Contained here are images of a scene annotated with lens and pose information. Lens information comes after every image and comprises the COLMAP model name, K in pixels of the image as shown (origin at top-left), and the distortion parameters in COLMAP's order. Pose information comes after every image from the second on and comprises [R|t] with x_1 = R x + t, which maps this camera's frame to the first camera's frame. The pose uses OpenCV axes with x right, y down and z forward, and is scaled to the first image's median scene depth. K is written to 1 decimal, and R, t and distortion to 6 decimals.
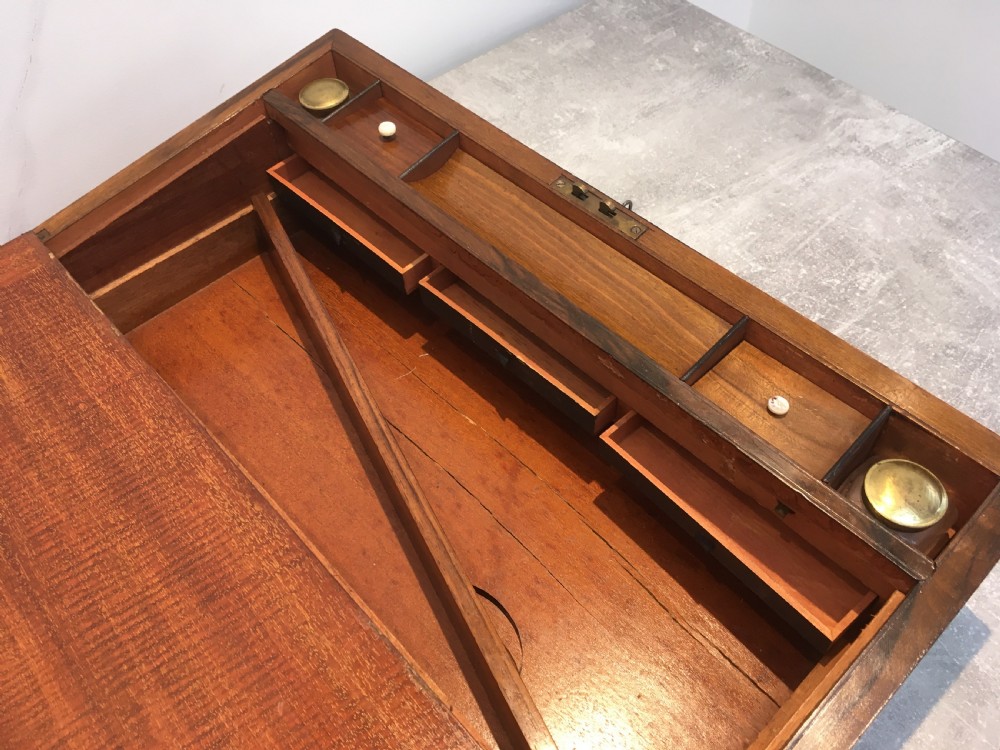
lens RADIAL K [[847.1, 0, 498.3], [0, 847.1, 382.1], [0, 0, 1]] dist [0.077383, -0.111259]
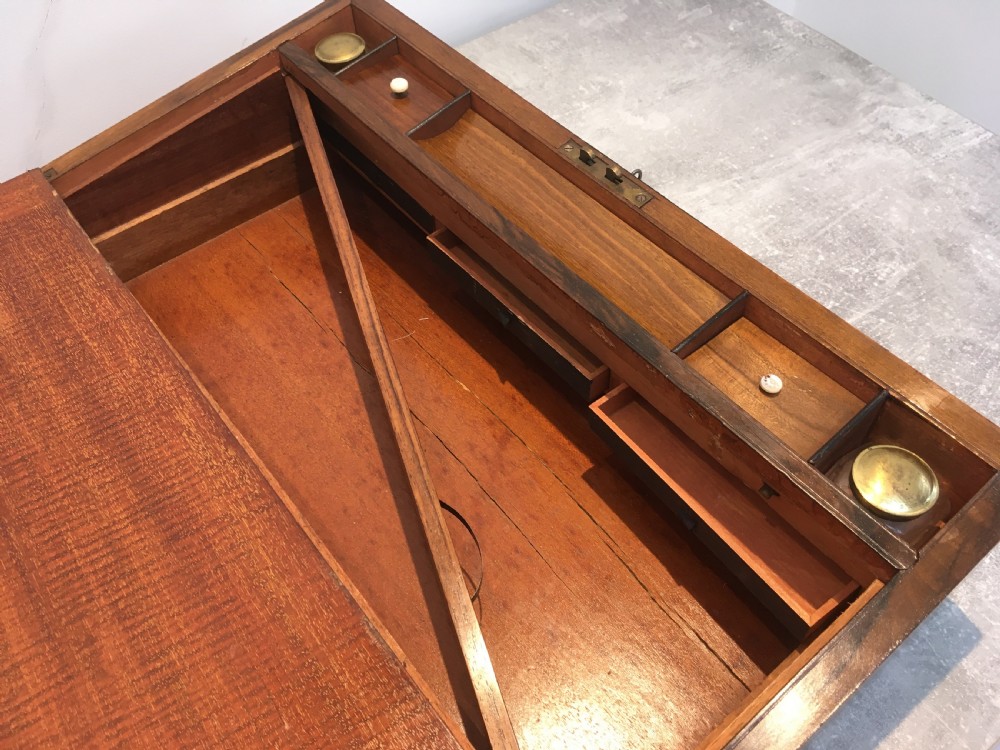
lens RADIAL K [[847.1, 0, 497.0], [0, 847.1, 382.9], [0, 0, 1]] dist [0.077383, -0.111259]
pose [[0.997214, 0.063907, -0.038486, 0.039268], [-0.063405, 0.997888, 0.014108, 0.022770], [0.039306, -0.011629, 0.999160, 0.016420]]
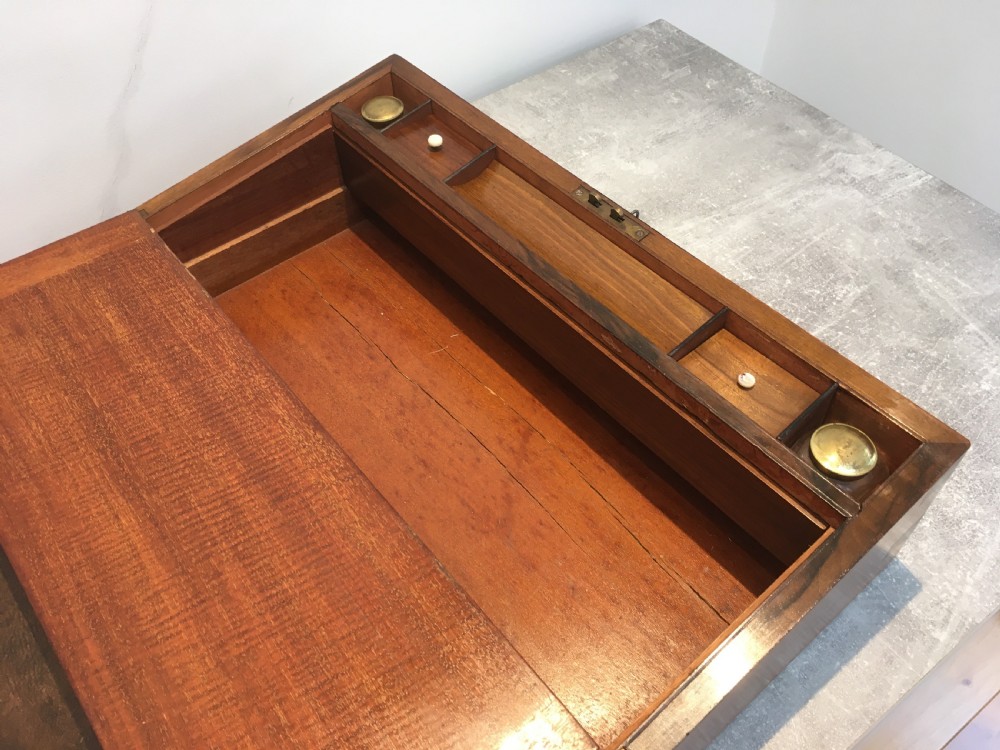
lens RADIAL K [[847.1, 0, 498.8], [0, 847.1, 376.9], [0, 0, 1]] dist [0.077383, -0.111259]
pose [[0.998376, 0.053275, -0.020196, -0.000874], [-0.053918, 0.998008, -0.032754, 0.059586], [0.018411, 0.033789, 0.999259, -0.155524]]
